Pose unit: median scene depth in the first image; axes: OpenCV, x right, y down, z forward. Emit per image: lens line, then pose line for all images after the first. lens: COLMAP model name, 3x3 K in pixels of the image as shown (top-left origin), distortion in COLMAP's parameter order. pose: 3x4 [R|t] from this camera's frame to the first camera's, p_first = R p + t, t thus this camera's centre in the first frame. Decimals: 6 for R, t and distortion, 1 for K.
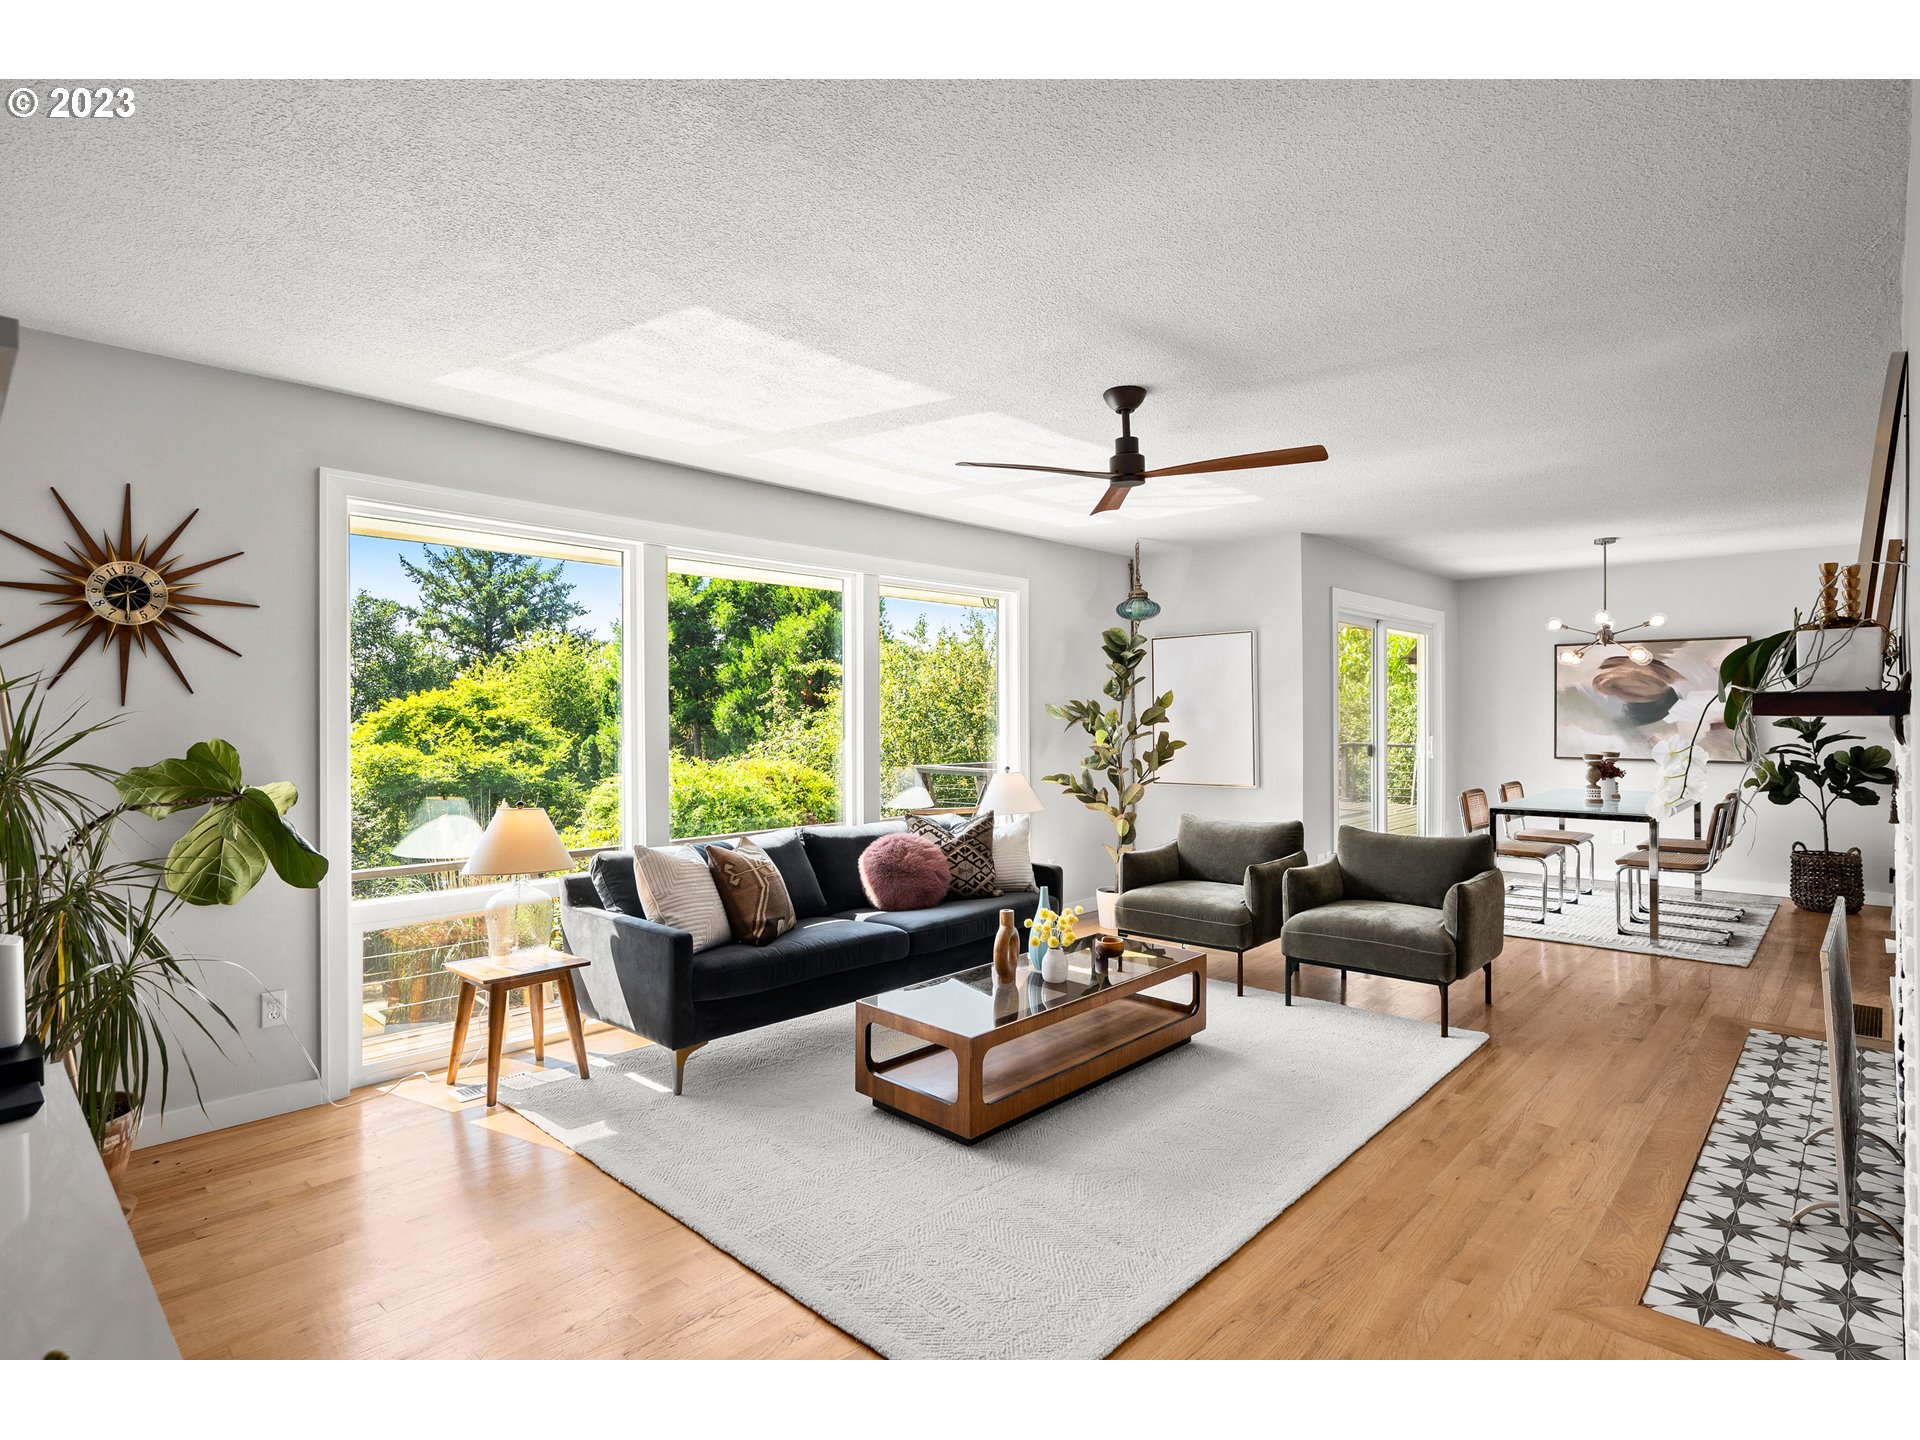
lens RADIAL K [[987.7, 0, 960.0], [0, 987.7, 720.0], [0, 0, 1]] dist [0.000718, 0.000002]
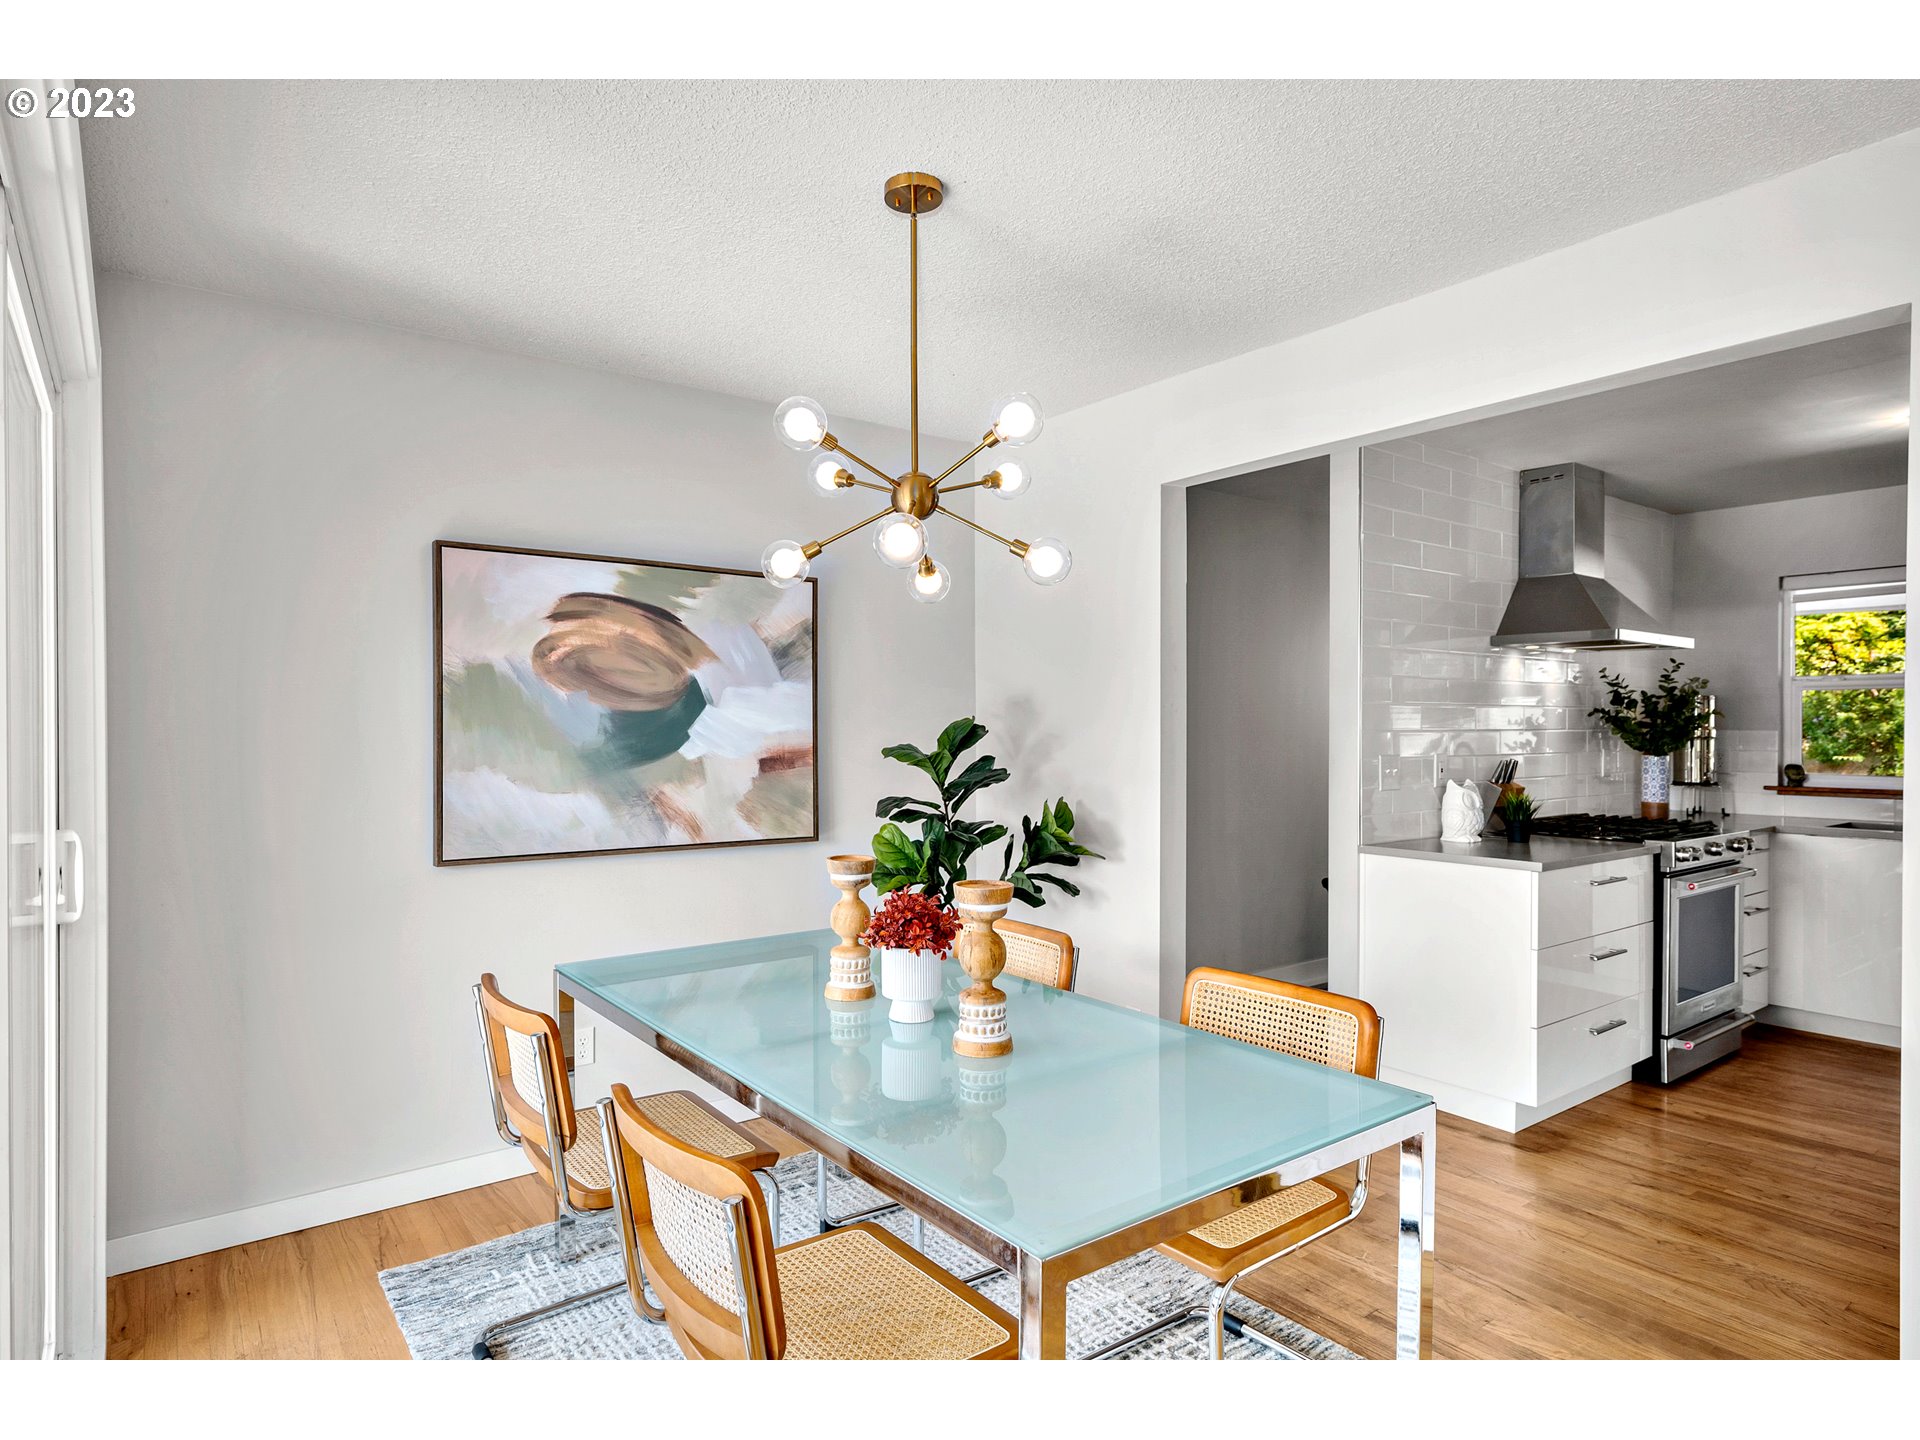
lens RADIAL K [[1065.4, 0, 962.7], [0, 1065.4, 729.8], [0, 0, 1]] dist [-0.002695, -0.000142]
pose [[0.160120, -0.000258, 0.987097, 0.276121], [0.002055, 0.999998, -0.000072, -0.009523], [-0.987095, 0.002040, 0.160120, 0.801700]]
